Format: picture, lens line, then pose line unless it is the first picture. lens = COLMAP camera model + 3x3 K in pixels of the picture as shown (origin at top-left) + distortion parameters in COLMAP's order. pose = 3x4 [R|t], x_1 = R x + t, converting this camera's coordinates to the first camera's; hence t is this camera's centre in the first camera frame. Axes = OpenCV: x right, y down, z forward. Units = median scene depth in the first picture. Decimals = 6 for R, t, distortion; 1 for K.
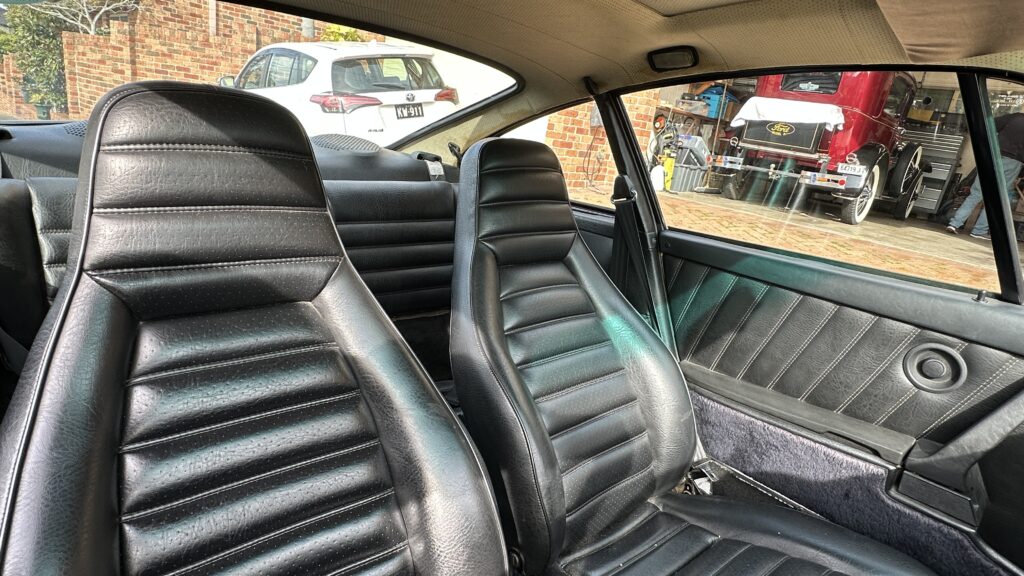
lens RADIAL K [[566.4, 0, 504.7], [0, 566.4, 302.0], [0, 0, 1]] dist [-0.003249, 0.000021]
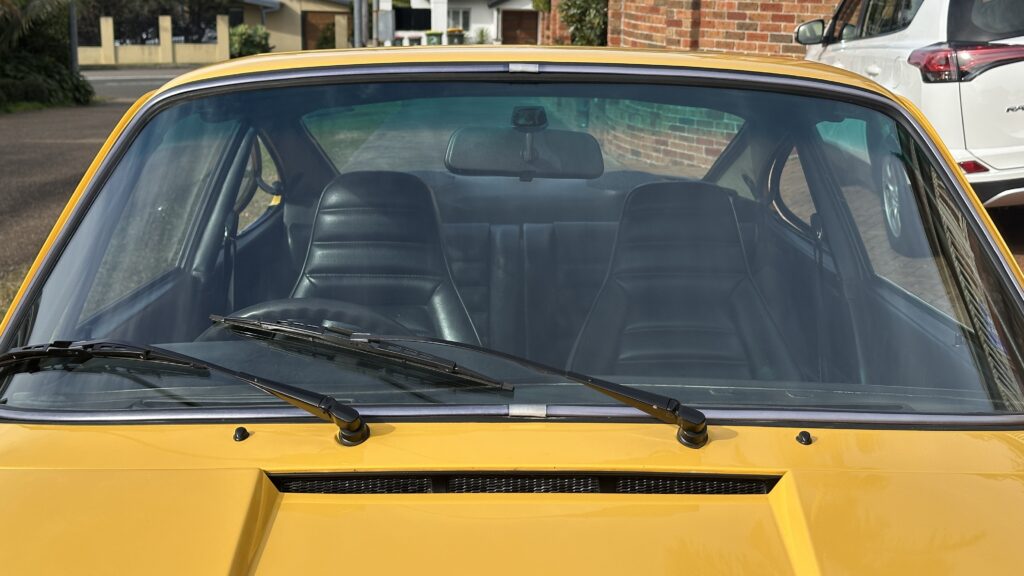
lens RADIAL K [[1435.3, 0, 512.0], [0, 1435.3, 288.0], [0, 0, 1]] dist [0.103438, 0.012413]
pose [[0.733659, 0.025226, -0.679049, 0.311219], [-0.126563, 0.986897, -0.100079, 0.039544], [0.667627, 0.159367, 0.727239, -0.208769]]
